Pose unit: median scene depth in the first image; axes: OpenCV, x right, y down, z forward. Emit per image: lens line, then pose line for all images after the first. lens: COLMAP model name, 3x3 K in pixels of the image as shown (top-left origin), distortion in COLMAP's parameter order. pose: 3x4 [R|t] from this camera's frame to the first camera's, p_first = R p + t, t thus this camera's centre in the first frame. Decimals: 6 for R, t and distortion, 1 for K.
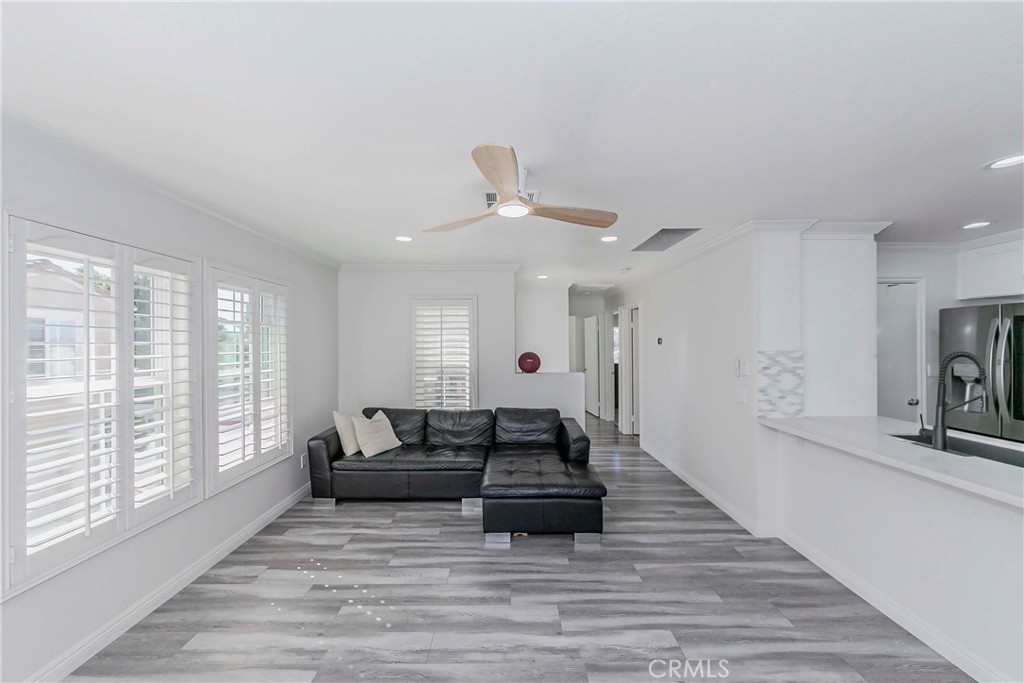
lens RADIAL K [[377.7, 0, 512.0], [0, 377.7, 341.5], [0, 0, 1]] dist [-0.006184, -0.000075]
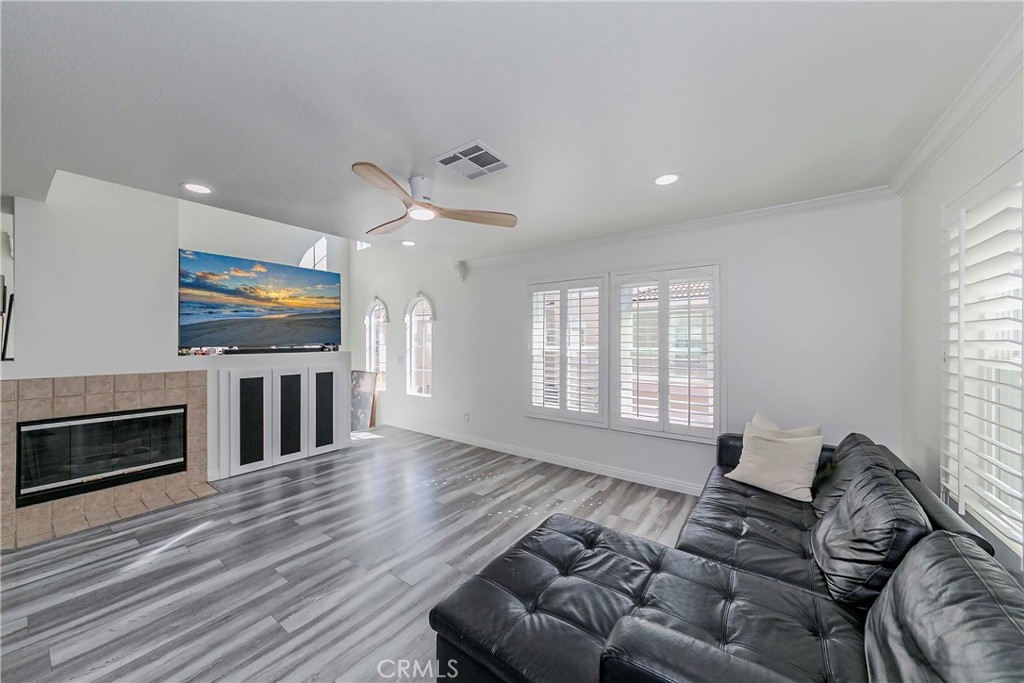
lens RADIAL K [[359.8, 0, 492.5], [0, 359.8, 341.9], [0, 0, 1]] dist [-0.000101, 0.000033]
pose [[-0.611627, 0.006121, -0.791123, 0.514155], [0.004382, 0.999981, 0.004350, 0.045072], [0.791134, -0.000806, -0.611642, 1.230191]]
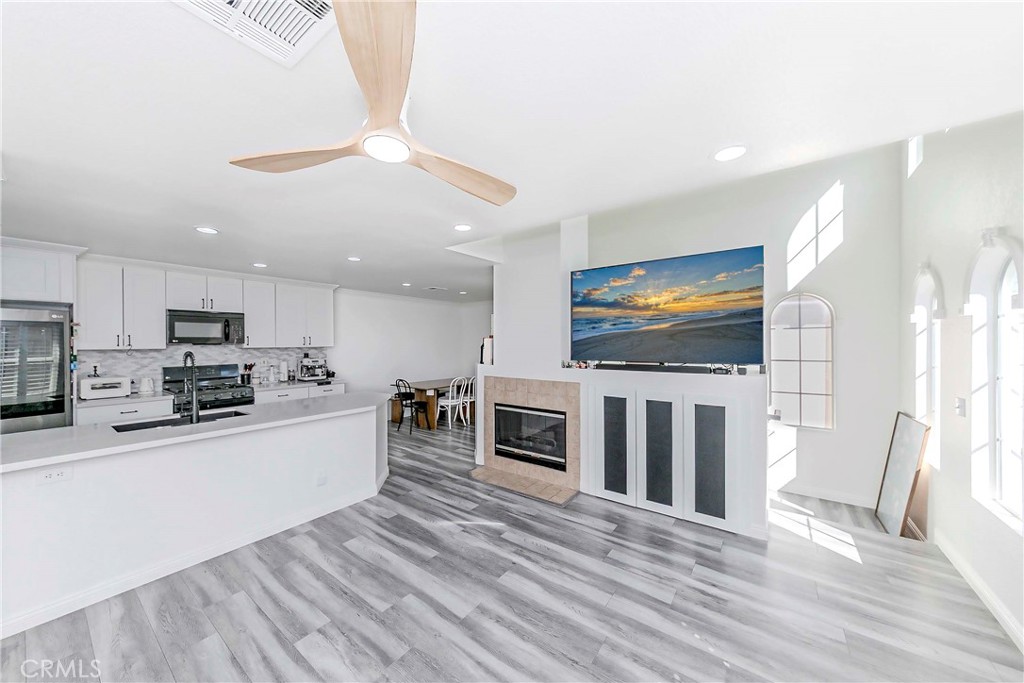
lens RADIAL K [[359.5, 0, 510.3], [0, 359.5, 346.0], [0, 0, 1]] dist [-0.000021, -0.000058]
pose [[-0.803293, -0.002495, 0.595578, -0.363252], [0.001227, 0.999982, 0.005845, 0.003139], [-0.595582, 0.005426, -0.803276, 0.902513]]
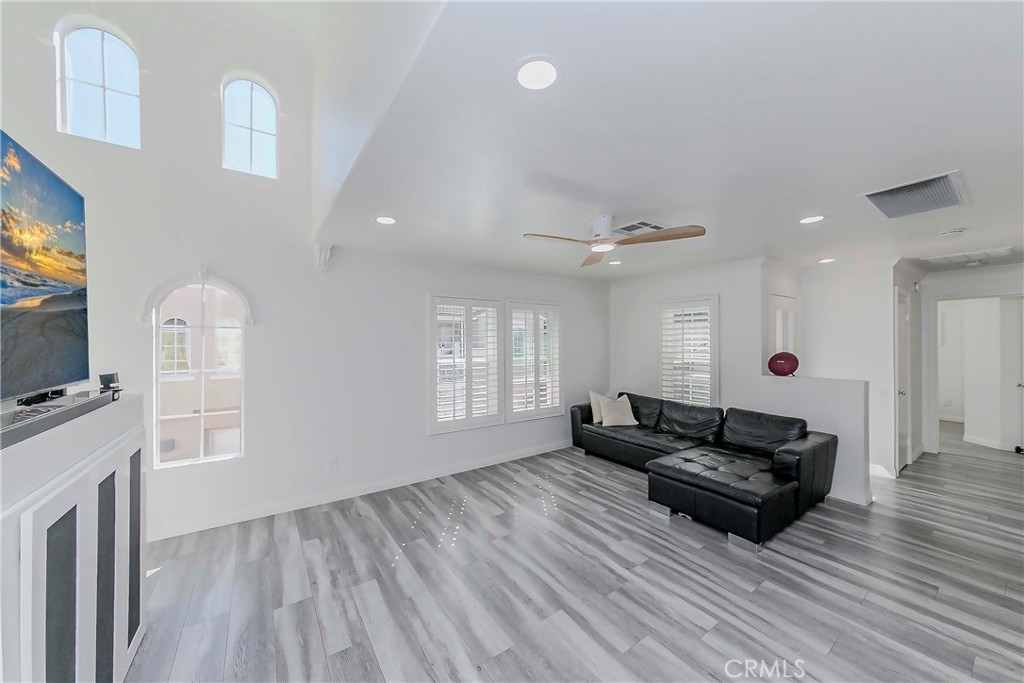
lens RADIAL K [[367.0, 0, 512.0], [0, 367.0, 341.5], [0, 0, 1]] dist [0.001049, 0.000081]
pose [[0.564861, 0.001163, -0.825185, 0.599342], [0.003534, 0.999986, 0.003829, -0.004500], [0.825178, -0.005079, 0.564849, -0.021078]]
